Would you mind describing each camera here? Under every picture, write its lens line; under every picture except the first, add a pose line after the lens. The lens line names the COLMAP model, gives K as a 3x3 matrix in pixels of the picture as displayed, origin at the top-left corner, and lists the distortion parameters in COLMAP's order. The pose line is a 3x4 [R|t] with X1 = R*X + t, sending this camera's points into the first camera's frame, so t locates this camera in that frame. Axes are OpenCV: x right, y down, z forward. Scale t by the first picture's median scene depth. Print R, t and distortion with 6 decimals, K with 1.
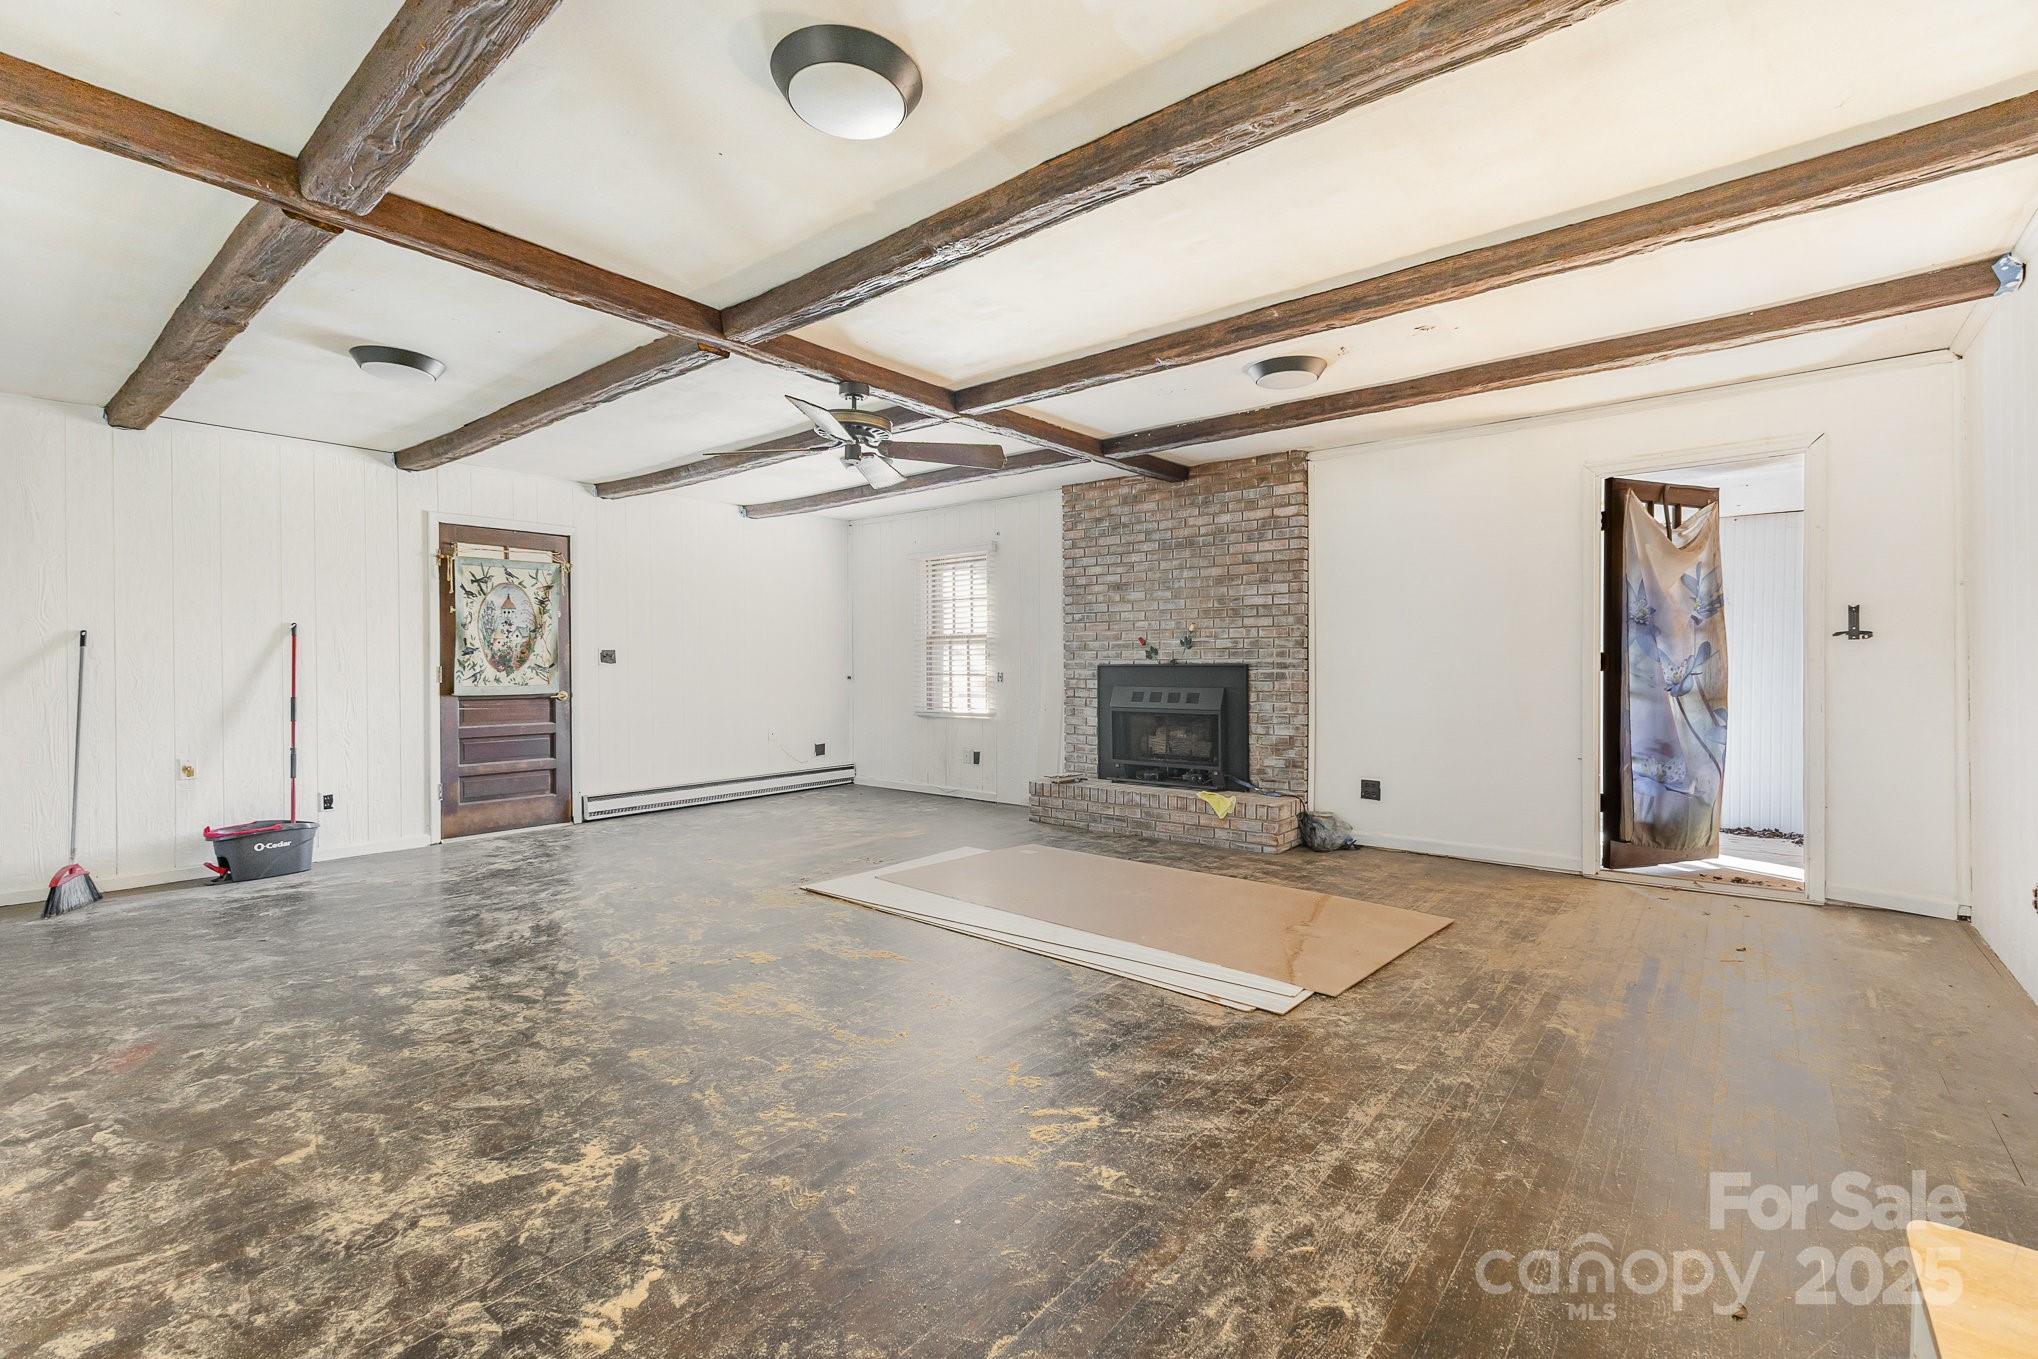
lens RADIAL K [[899.2, 0, 1019.8], [0, 899.2, 675.1], [0, 0, 1]] dist [0.009064, 0.000124]
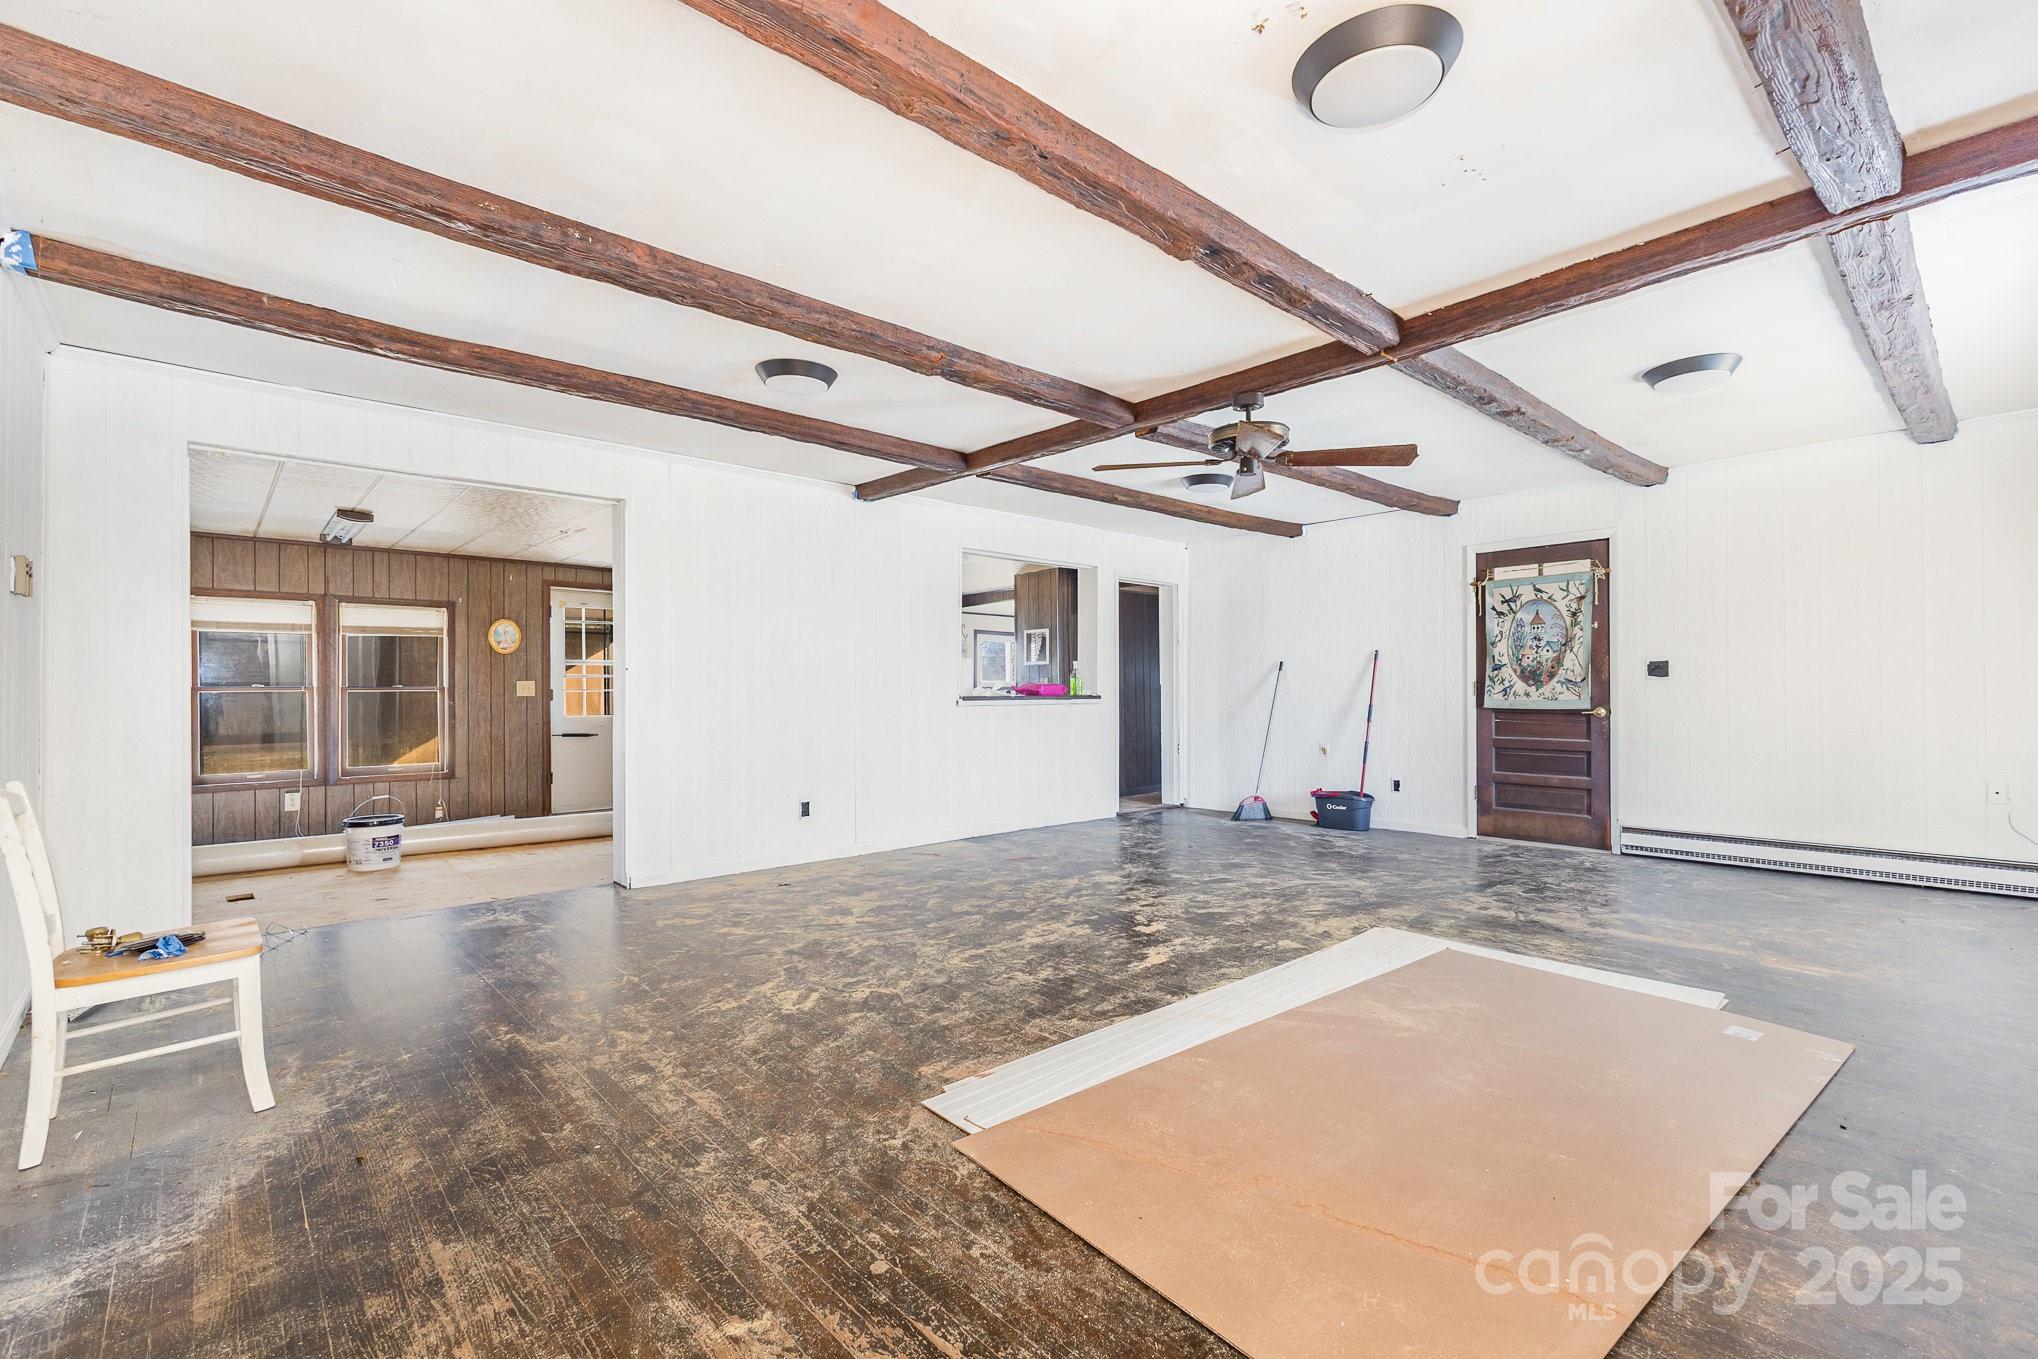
lens RADIAL K [[899.2, 0, 1021.8], [0, 899.2, 680.9], [0, 0, 1]] dist [0.009064, 0.000124]
pose [[-0.157515, -0.000570, -0.987516, 0.649995], [-0.001098, 0.999999, -0.000402, -0.010506], [0.987516, 0.001021, -0.157516, 0.718246]]
